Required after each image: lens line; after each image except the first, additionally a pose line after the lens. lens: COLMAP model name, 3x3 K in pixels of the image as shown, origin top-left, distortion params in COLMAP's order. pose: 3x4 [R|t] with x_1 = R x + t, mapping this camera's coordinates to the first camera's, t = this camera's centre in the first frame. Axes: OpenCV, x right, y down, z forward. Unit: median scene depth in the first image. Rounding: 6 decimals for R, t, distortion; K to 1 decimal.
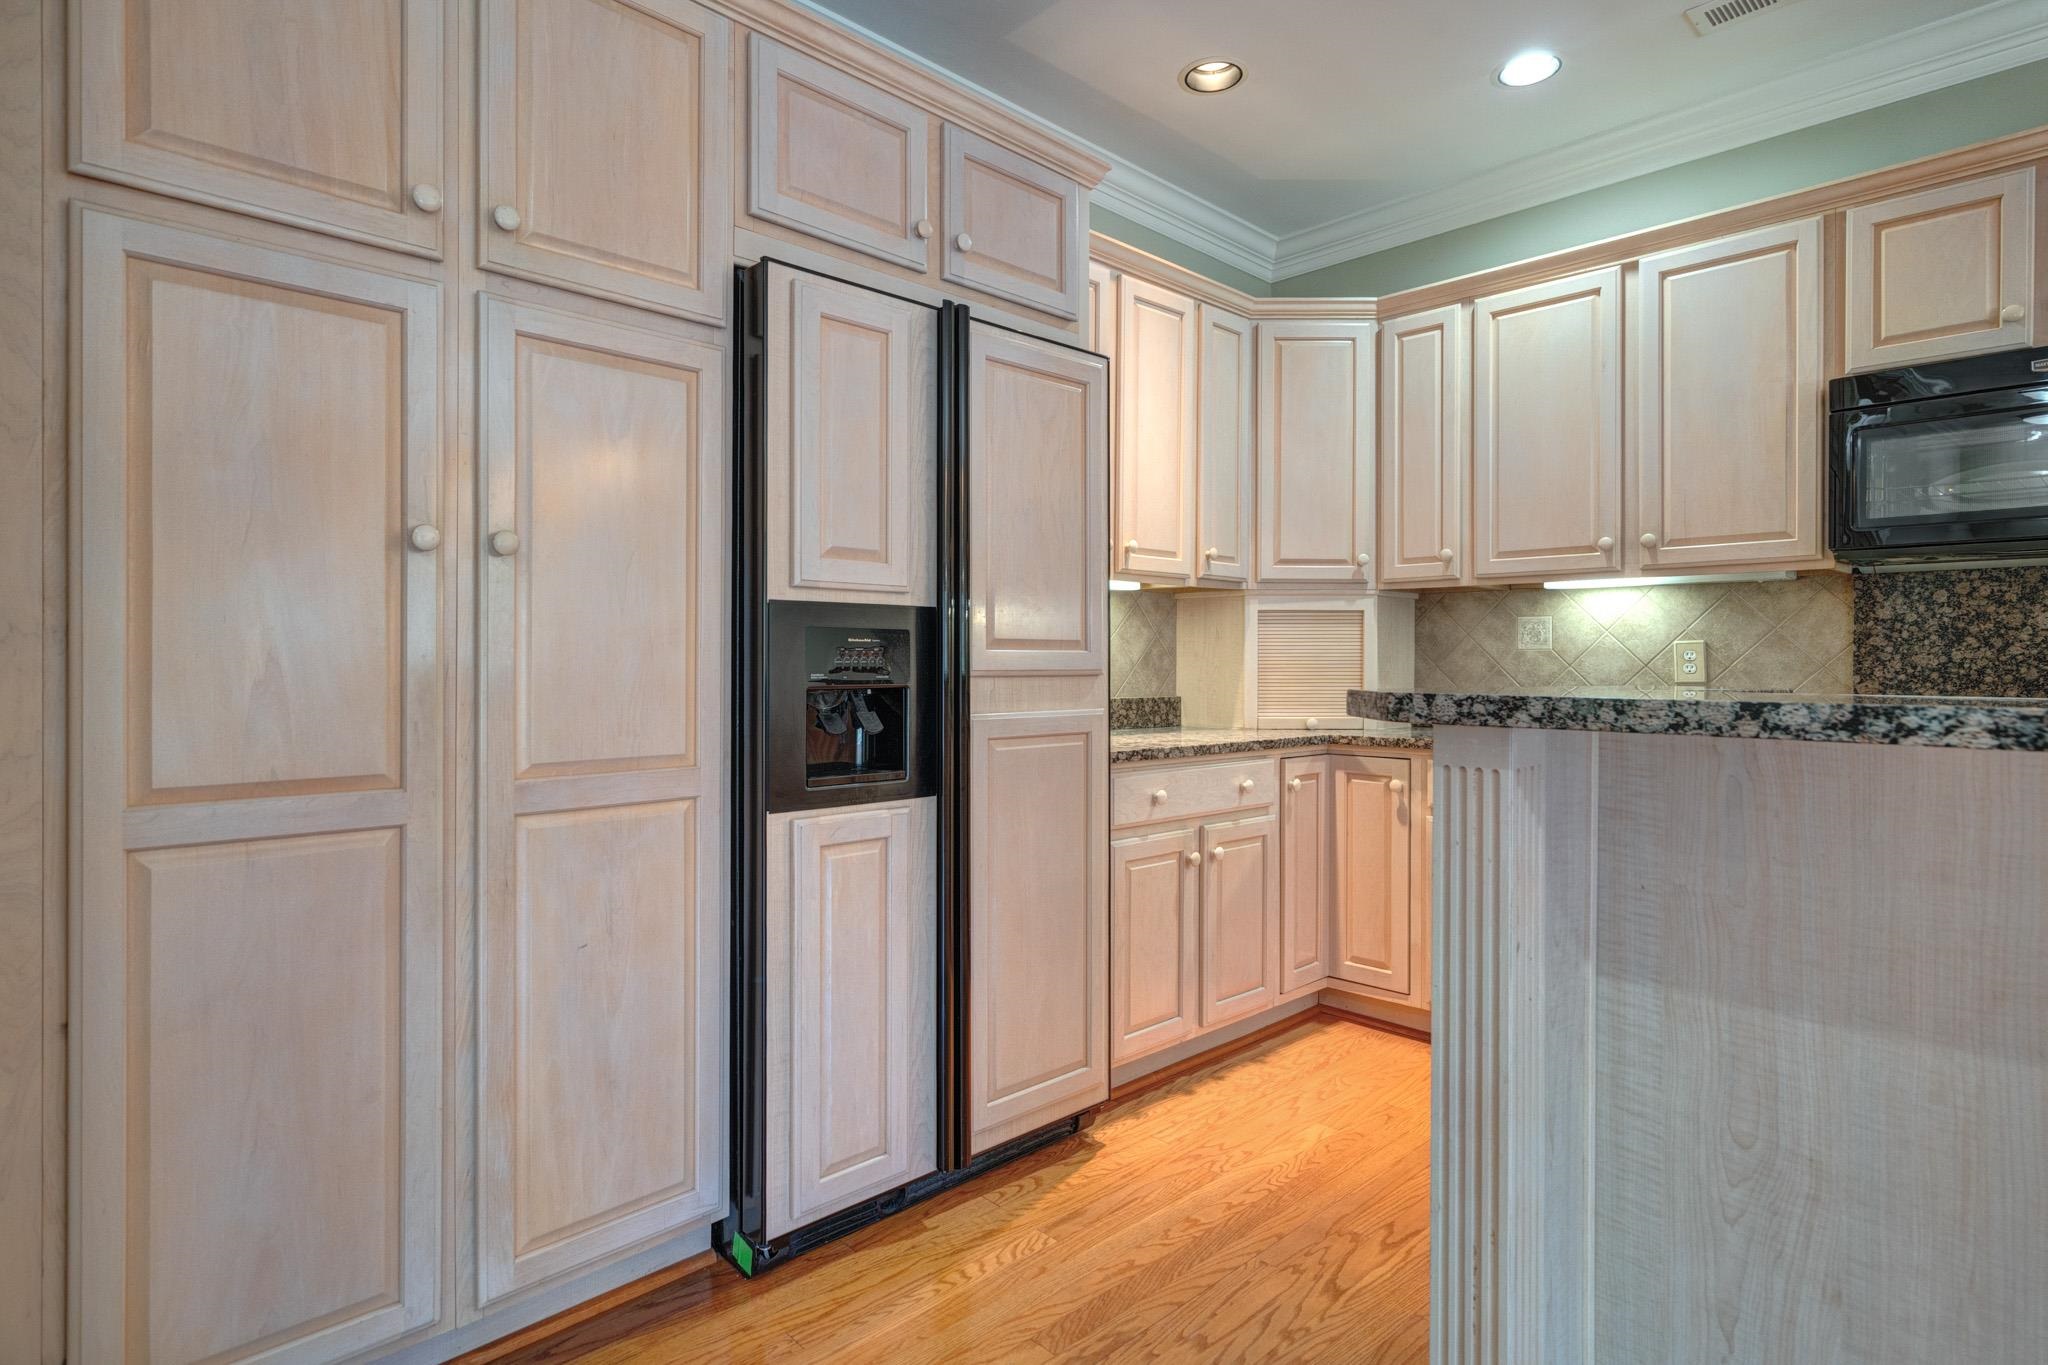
lens RADIAL K [[1064.3, 0, 1018.3], [0, 1064.3, 661.1], [0, 0, 1]] dist [0.003233, 0.001538]
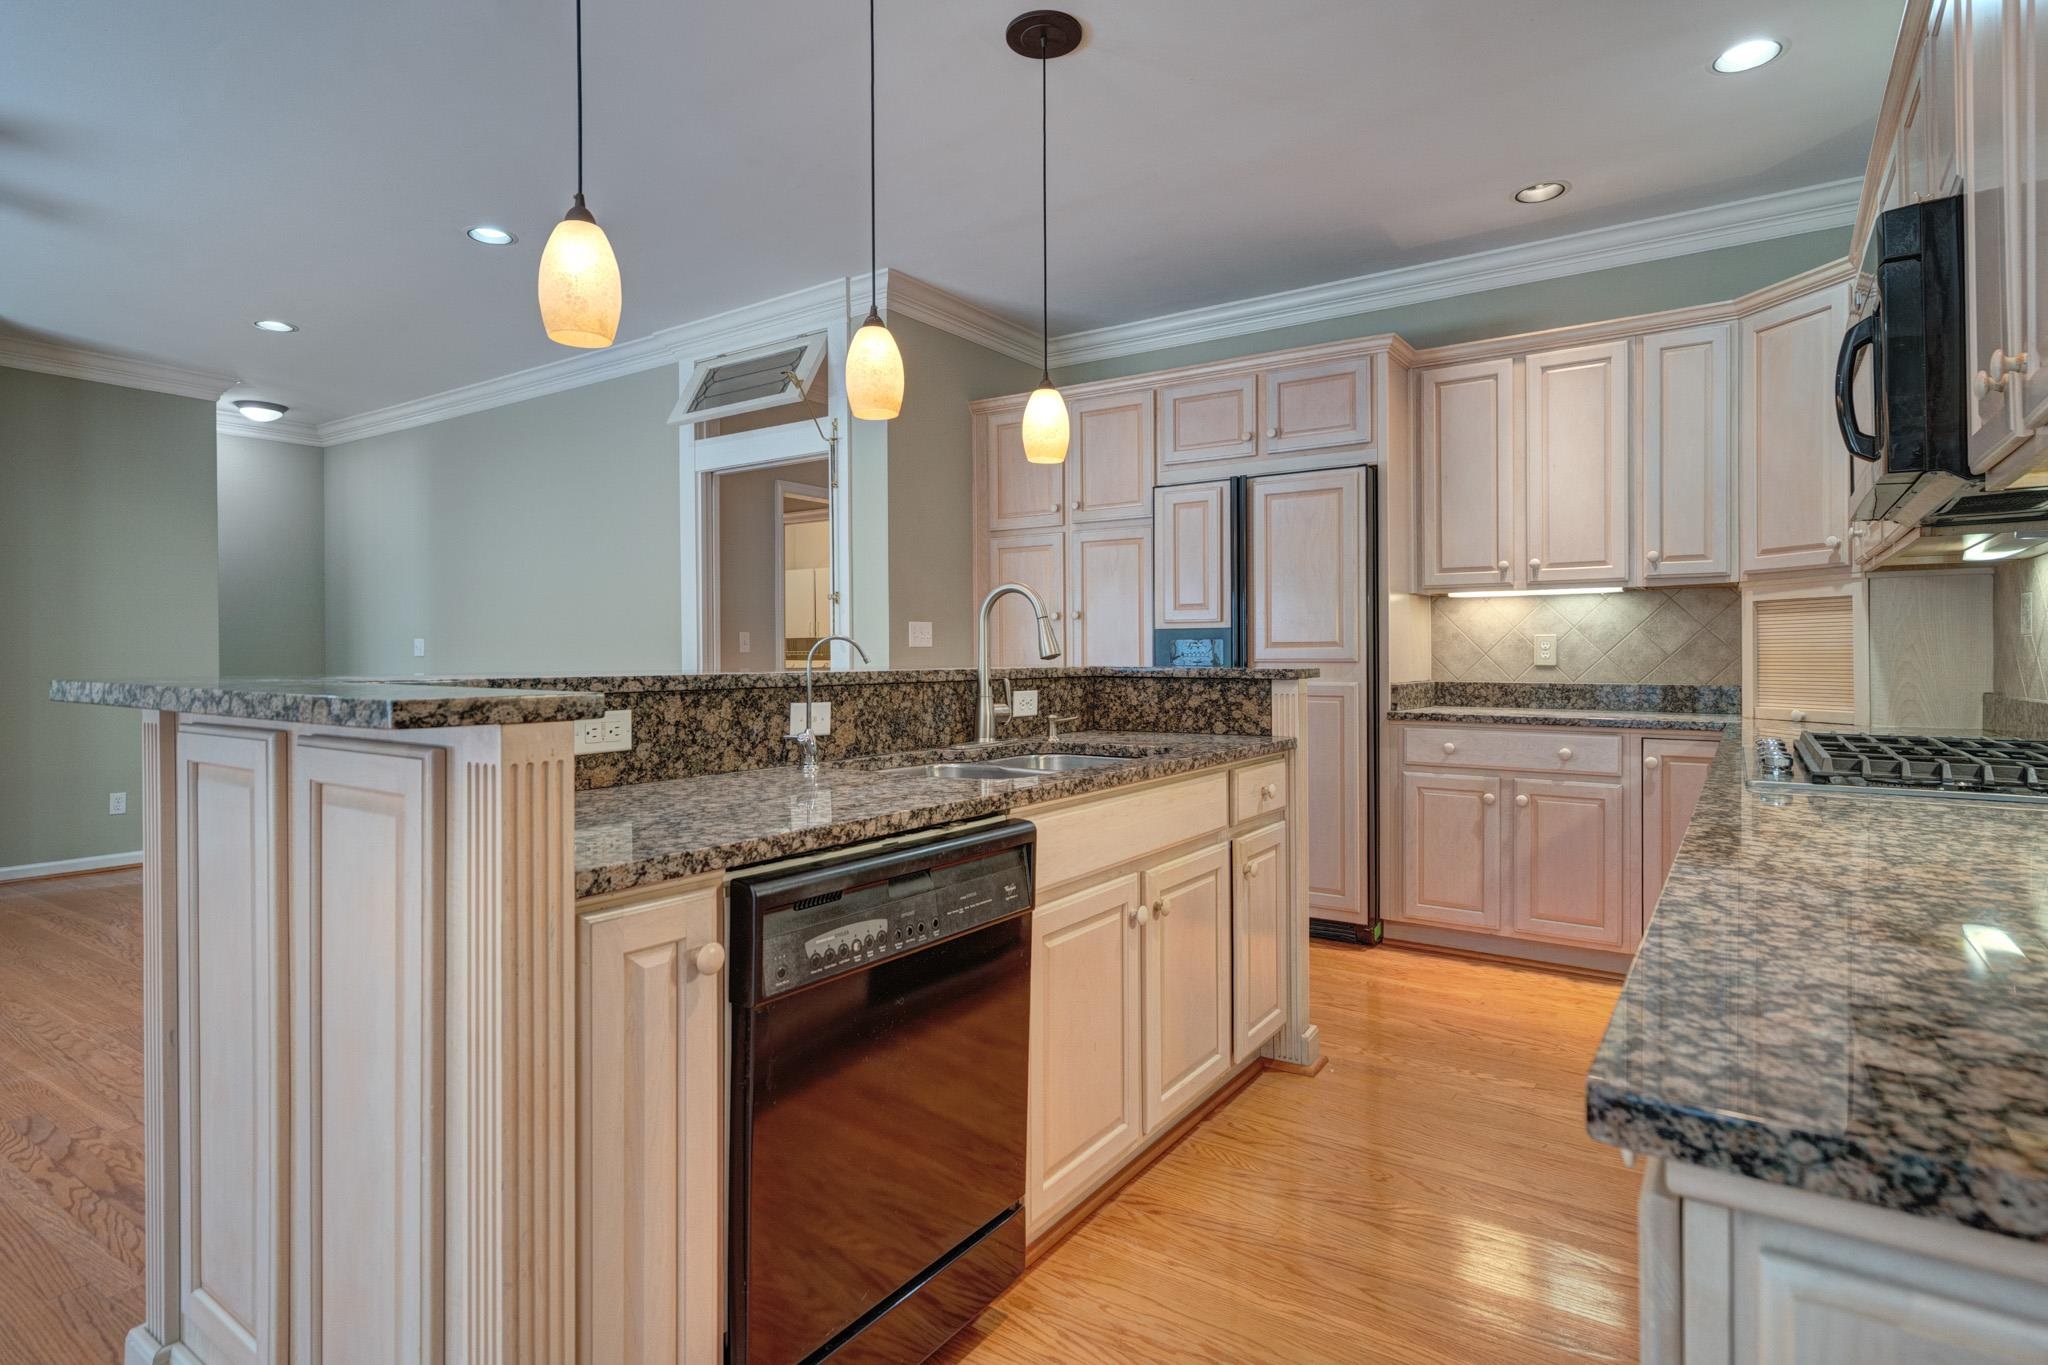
lens RADIAL K [[1064.6, 0, 1023.9], [0, 1064.6, 656.6], [0, 0, 1]] dist [0.001686, 0.001169]
pose [[0.208572, -0.002054, -0.978005, 1.287087], [0.004433, 0.999990, -0.001155, 0.003639], [0.977997, -0.004094, 0.208579, 0.130053]]
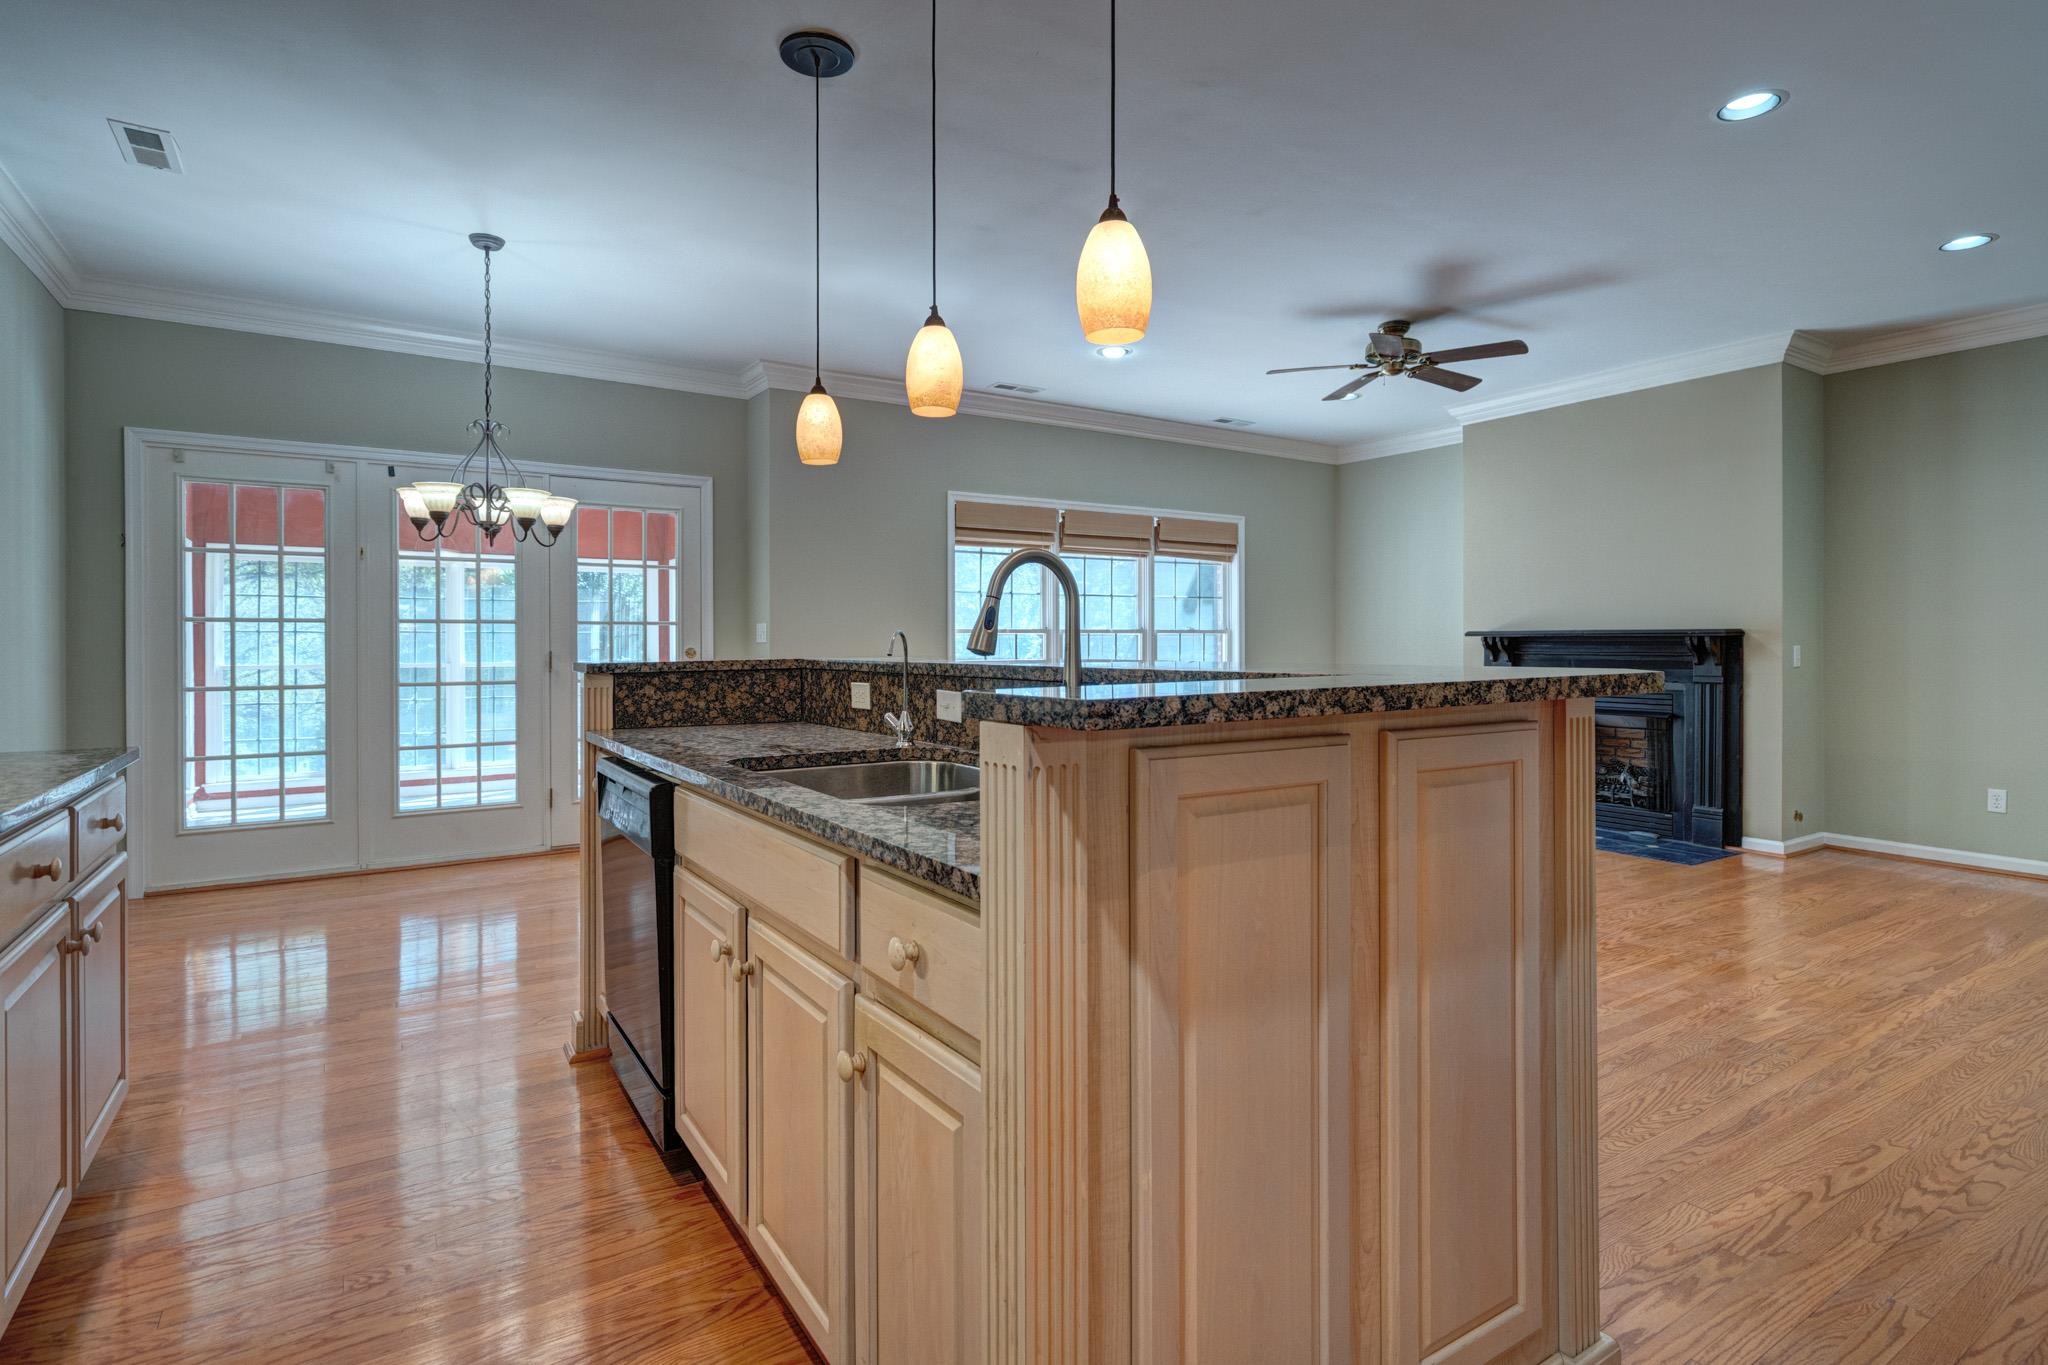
lens RADIAL K [[1028.9, 0, 1020.0], [0, 1028.9, 648.4], [0, 0, 1]] dist [0.003103, 0.000542]
pose [[-0.982535, -0.001796, 0.186070, 0.322998], [-0.000870, 0.999987, 0.005058, -0.002200], [-0.186077, 0.004808, -0.982523, 0.908094]]
